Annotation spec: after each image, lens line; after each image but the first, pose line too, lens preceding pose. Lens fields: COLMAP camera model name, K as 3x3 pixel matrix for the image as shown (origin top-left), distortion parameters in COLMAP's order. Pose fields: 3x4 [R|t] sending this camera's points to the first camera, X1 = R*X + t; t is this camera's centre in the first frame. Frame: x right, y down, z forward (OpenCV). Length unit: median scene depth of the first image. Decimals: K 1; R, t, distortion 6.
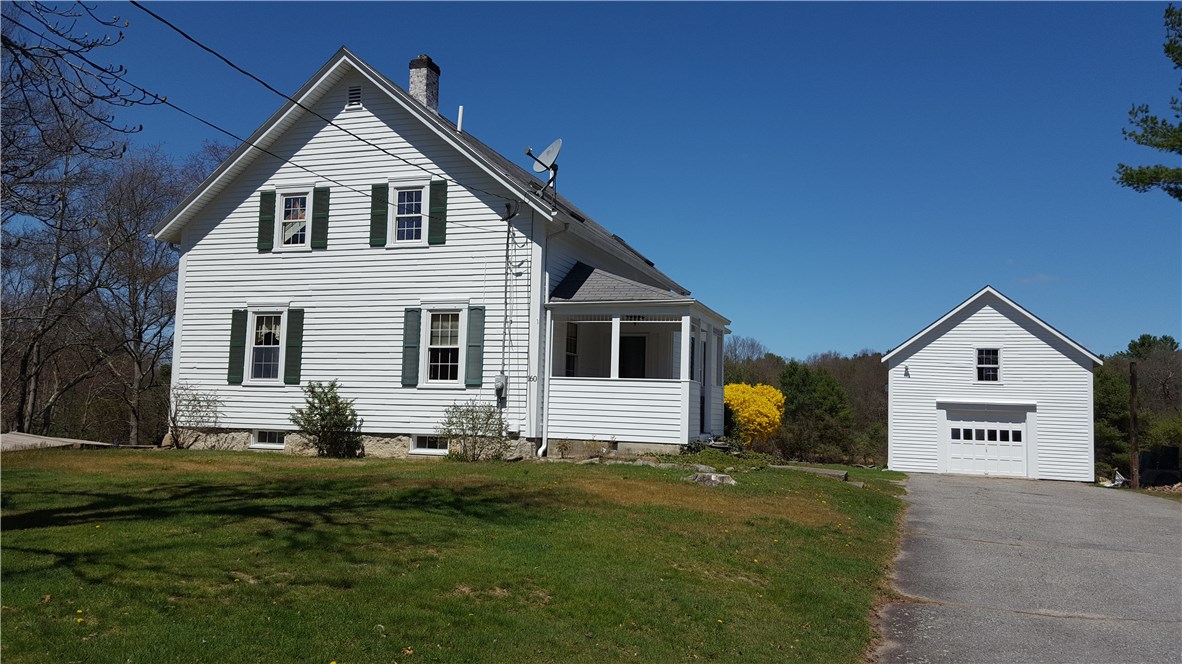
lens RADIAL K [[887.5, 0, 587.3], [0, 887.5, 333.6], [0, 0, 1]] dist [0.114436, -0.161855]
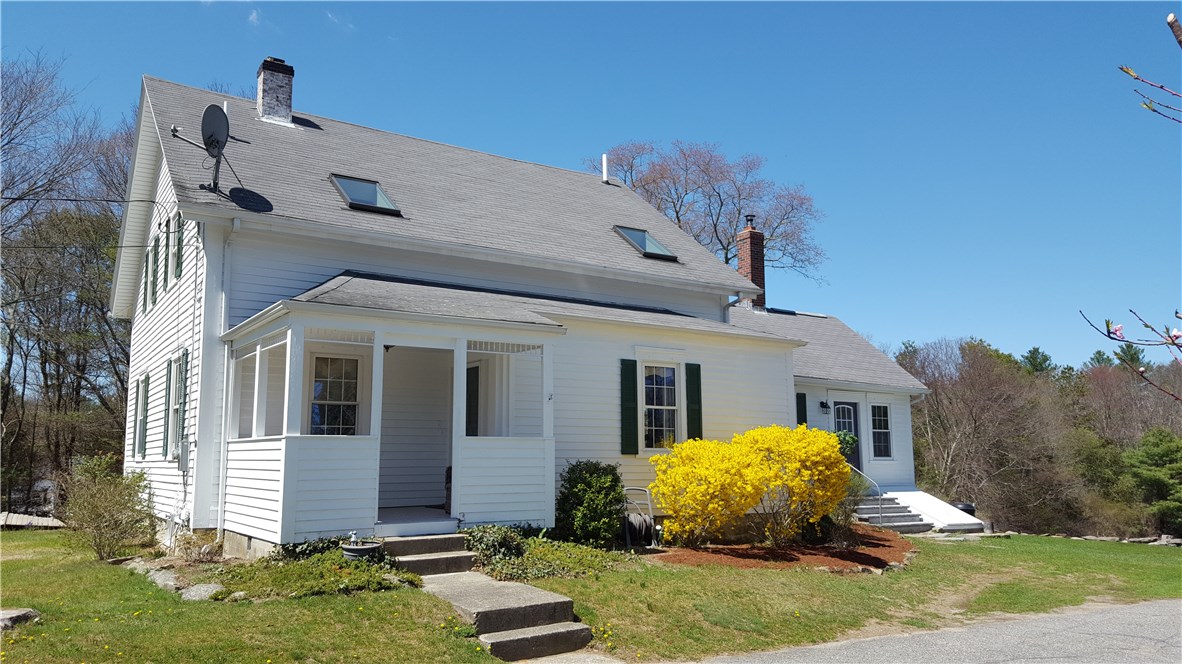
lens RADIAL K [[887.5, 0, 587.3], [0, 887.5, 333.6], [0, 0, 1]] dist [0.114436, -0.161855]
pose [[0.776269, -0.120140, -0.618848, 0.527673], [0.074128, 0.992258, -0.099647, 0.048880], [0.626028, 0.031479, 0.779165, 0.531988]]
